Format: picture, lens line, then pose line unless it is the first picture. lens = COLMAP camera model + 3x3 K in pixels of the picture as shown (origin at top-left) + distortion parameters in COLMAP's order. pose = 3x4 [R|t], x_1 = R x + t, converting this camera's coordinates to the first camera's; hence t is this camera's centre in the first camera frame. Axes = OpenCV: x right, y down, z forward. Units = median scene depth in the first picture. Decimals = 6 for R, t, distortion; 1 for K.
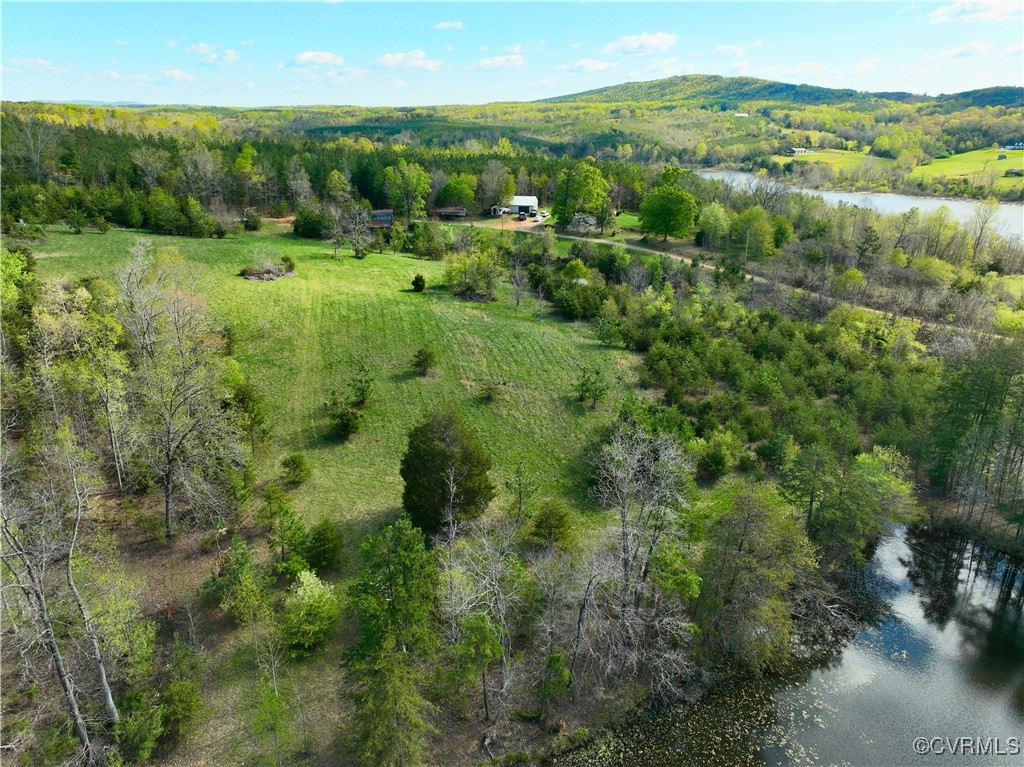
lens RADIAL K [[691.7, 0, 512.0], [0, 691.7, 383.5], [0, 0, 1]] dist [0.002065, 0.005233]
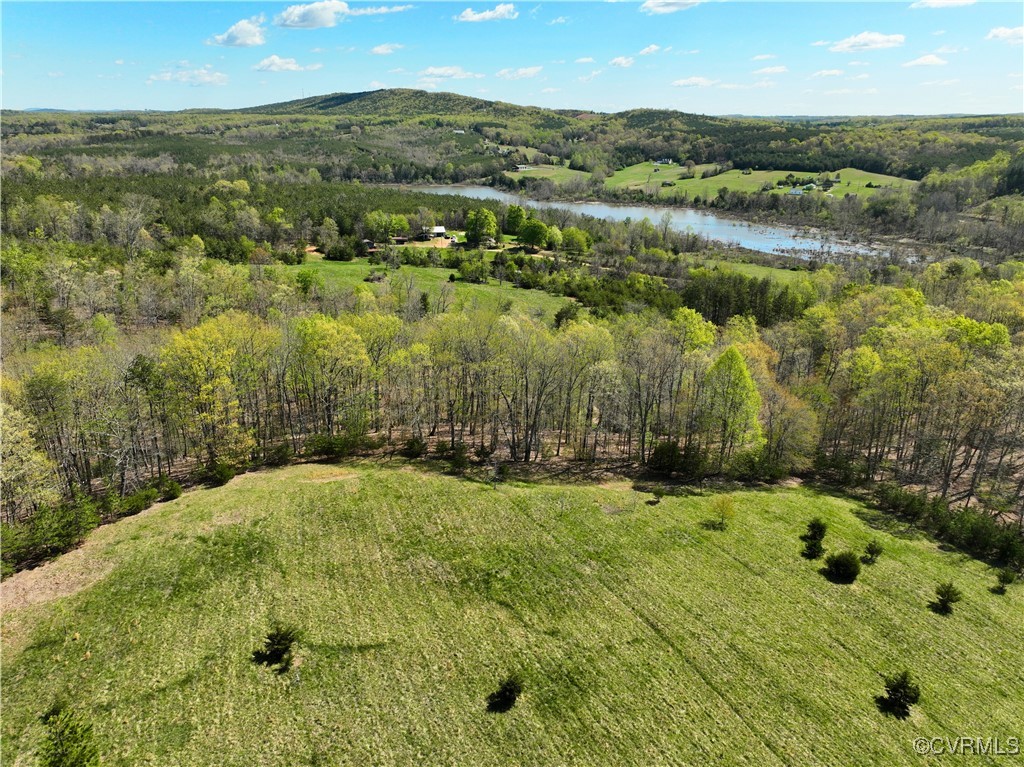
lens RADIAL K [[691.7, 0, 512.0], [0, 691.7, 383.5], [0, 0, 1]] dist [0.002065, 0.005233]
pose [[0.916906, -0.140138, 0.373691, -0.131267], [0.141142, 0.989678, 0.024826, 0.022867], [-0.373313, 0.029980, 0.927221, -0.158517]]
